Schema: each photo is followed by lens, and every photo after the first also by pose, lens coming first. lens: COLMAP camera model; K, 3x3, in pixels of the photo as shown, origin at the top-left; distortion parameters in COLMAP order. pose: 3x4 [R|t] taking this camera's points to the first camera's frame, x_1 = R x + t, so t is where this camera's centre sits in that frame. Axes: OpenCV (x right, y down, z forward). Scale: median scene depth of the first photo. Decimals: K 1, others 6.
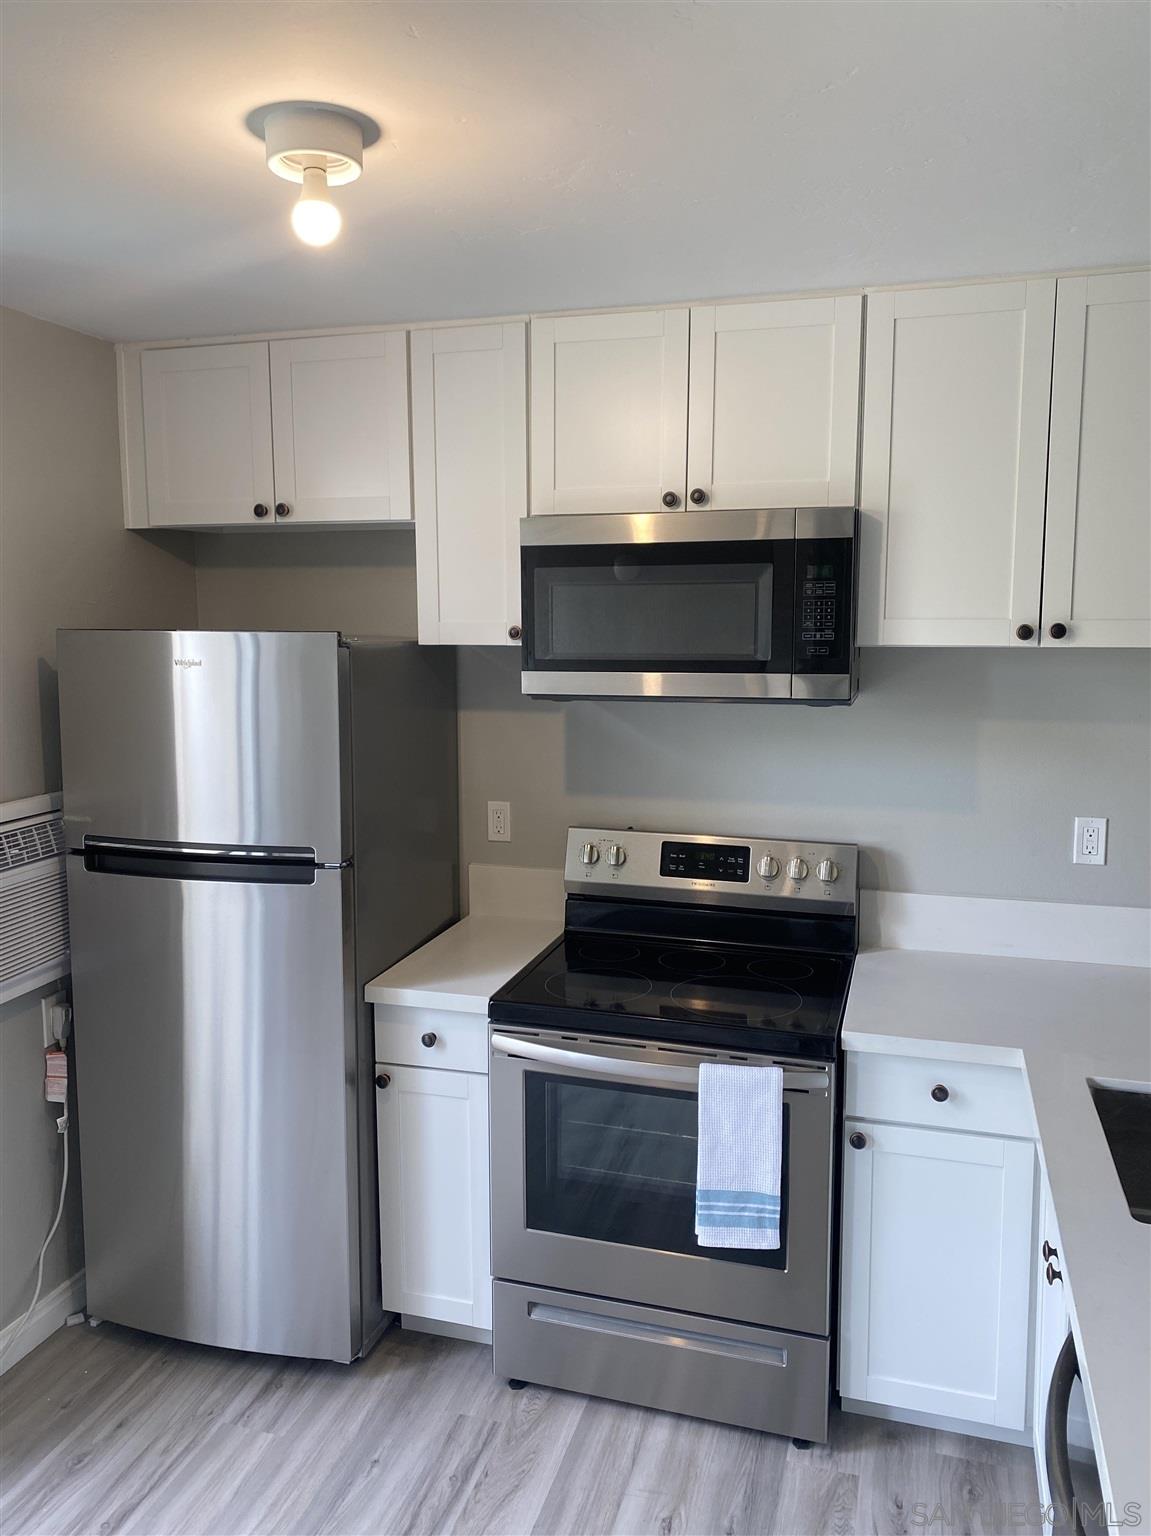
lens RADIAL K [[1188.9, 0, 575.5], [0, 1188.9, 768.0], [0, 0, 1]] dist [0.028557, -0.000778]
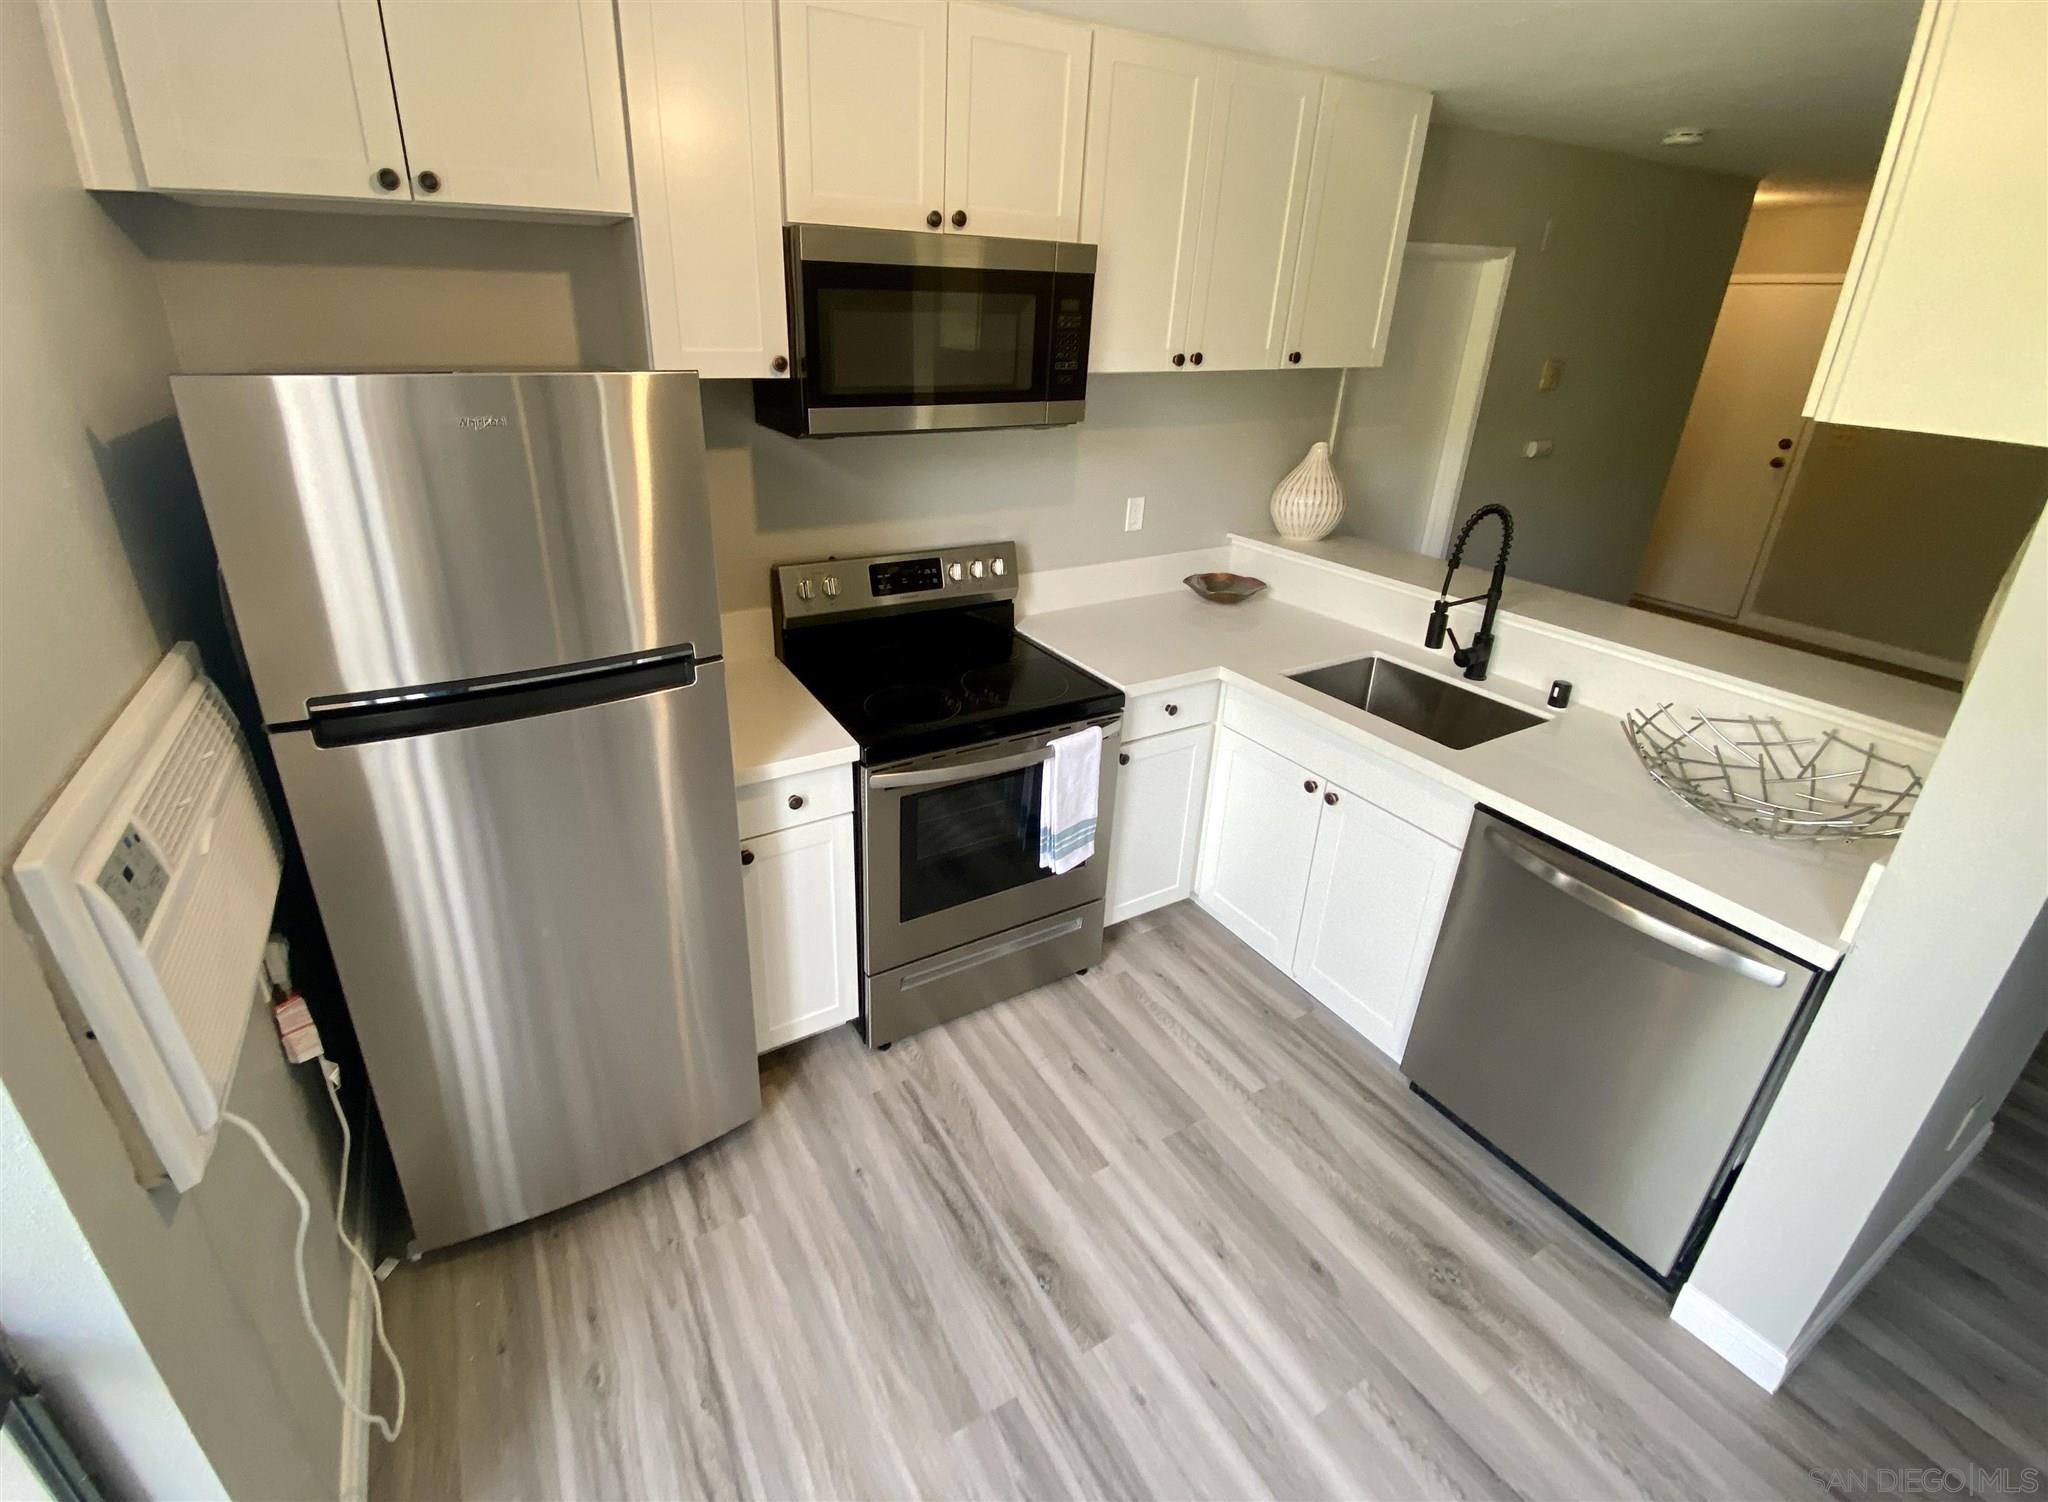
lens RADIAL K [[856.5, 0, 1022.2], [0, 856.5, 685.0], [0, 0, 1]] dist [0.025532, -0.017440]
pose [[0.712884, -0.257094, 0.652457, -0.433591], [0.085264, 0.955250, 0.283245, -0.052228], [-0.696080, -0.146290, 0.702903, 0.385911]]
